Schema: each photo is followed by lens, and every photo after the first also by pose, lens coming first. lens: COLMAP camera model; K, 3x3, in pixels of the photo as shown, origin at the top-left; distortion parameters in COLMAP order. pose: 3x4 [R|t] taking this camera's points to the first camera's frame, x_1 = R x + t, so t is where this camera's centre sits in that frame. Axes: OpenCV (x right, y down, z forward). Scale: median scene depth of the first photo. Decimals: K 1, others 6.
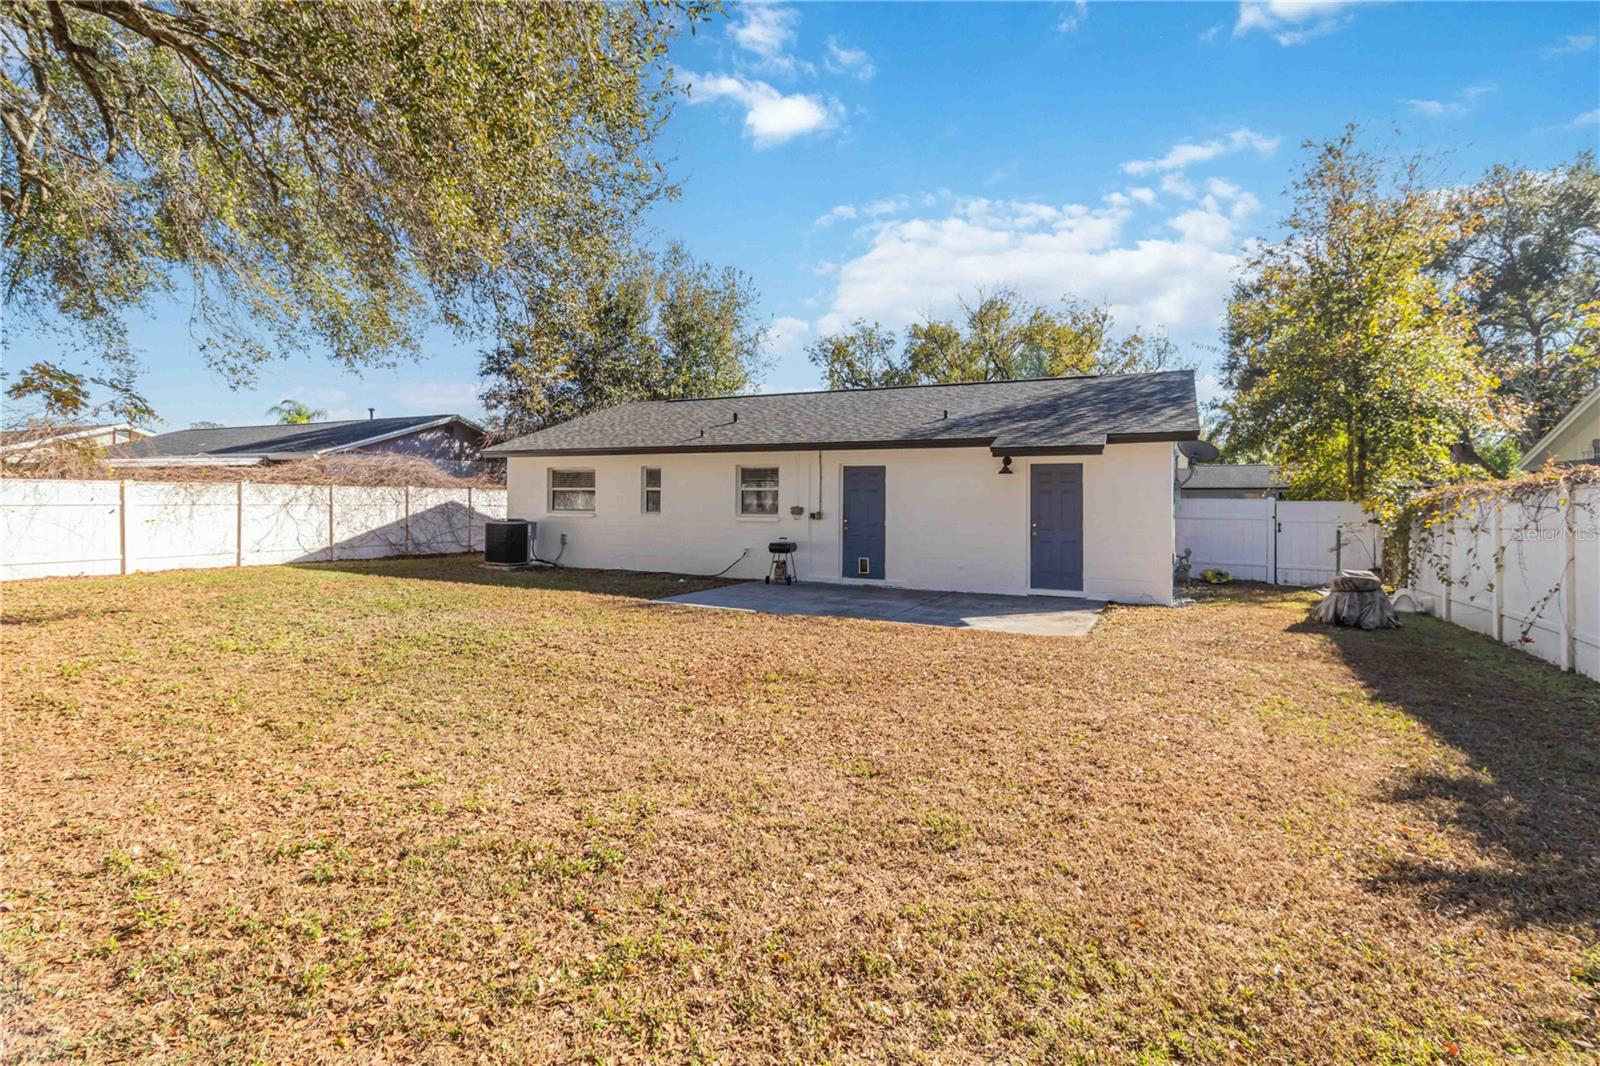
lens RADIAL K [[751.0, 0, 795.3], [0, 751.0, 506.0], [0, 0, 1]] dist [0.000625, -0.000160]
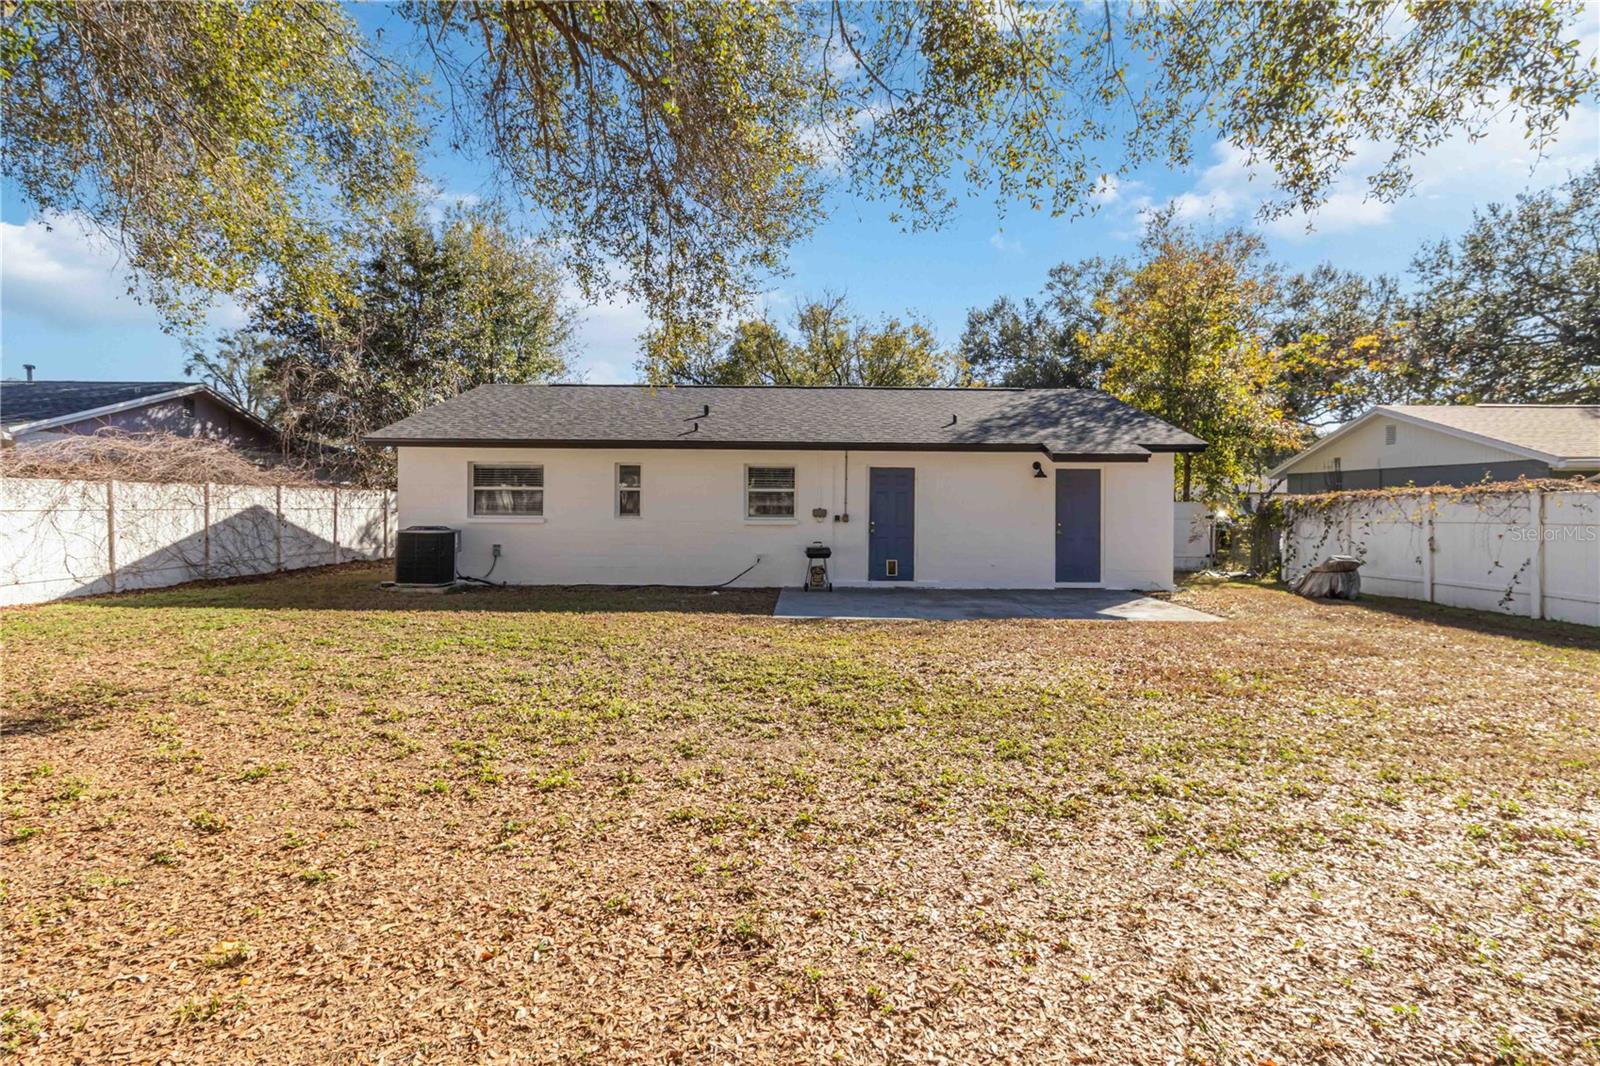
lens RADIAL K [[747.2, 0, 800.0], [0, 747.2, 533.0], [0, 0, 1]] dist [0.002944, 0.000439]
pose [[0.895649, -0.019525, 0.444334, -0.427190], [0.004054, 0.999353, 0.035742, -0.002482], [-0.444744, -0.030211, 0.895148, 0.157434]]
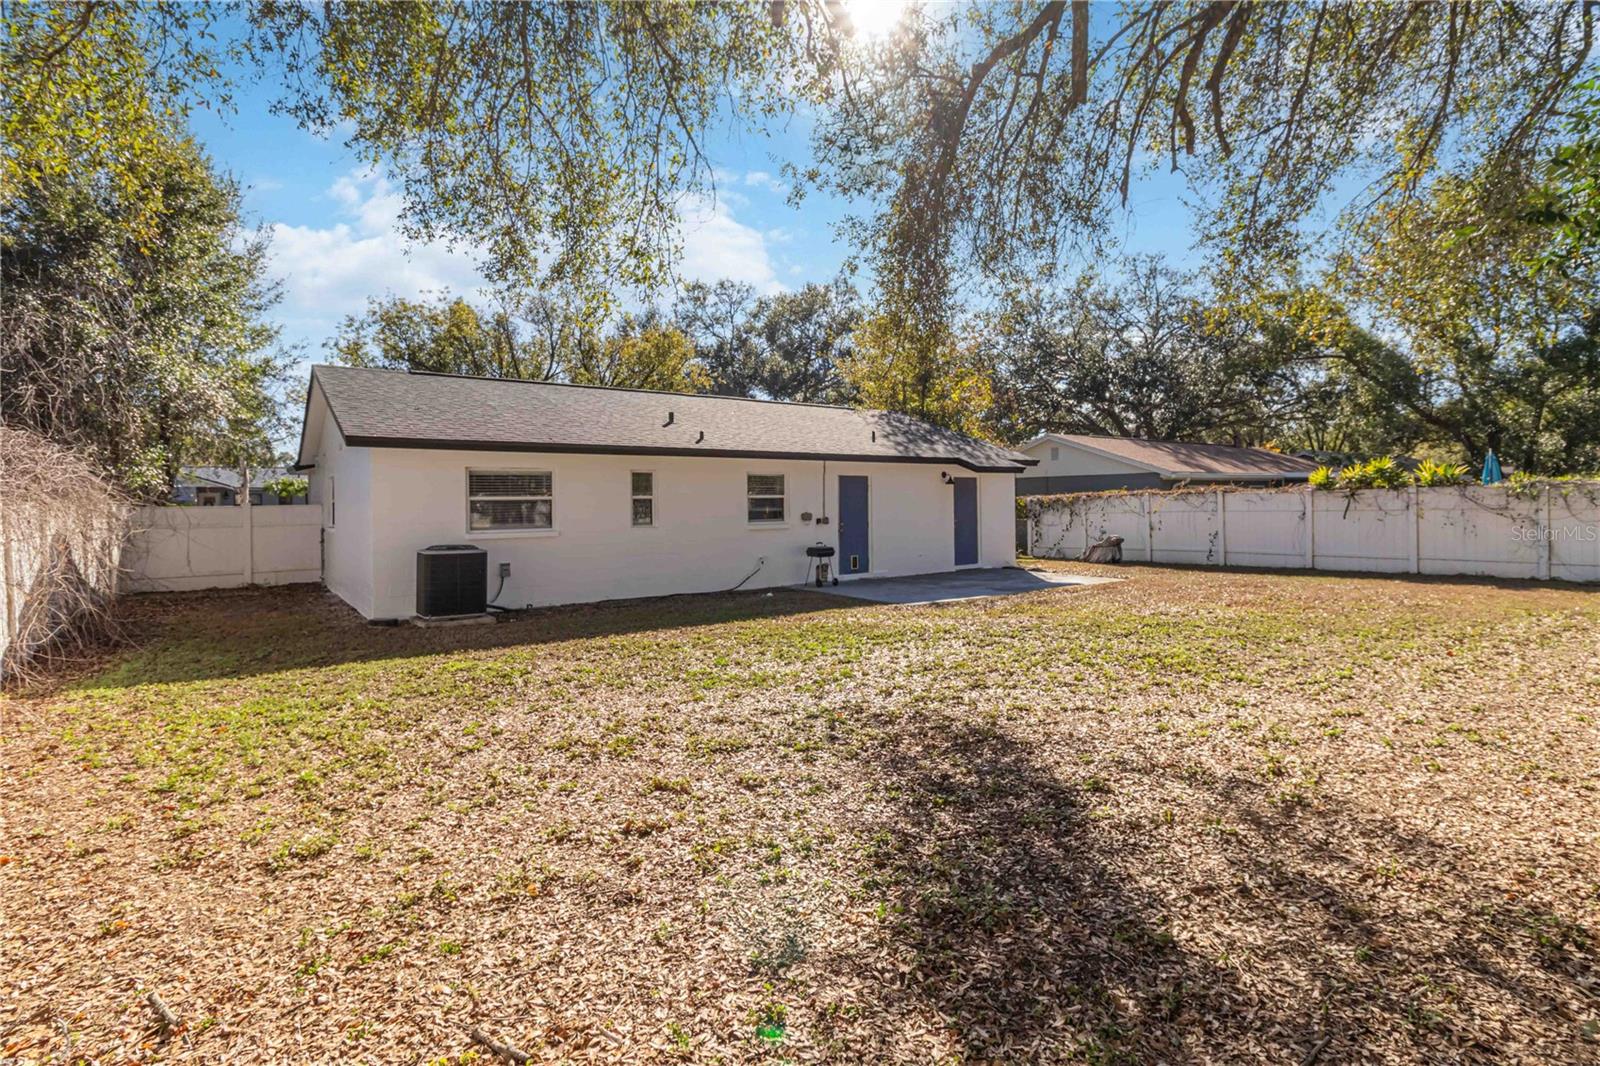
lens RADIAL K [[751.0, 0, 795.3], [0, 751.0, 506.0], [0, 0, 1]] dist [0.000625, -0.000160]
pose [[0.469168, -0.015112, 0.882979, -0.900693], [0.027304, 0.999624, 0.002601, -0.011613], [-0.882687, 0.022889, 0.469405, 0.505056]]
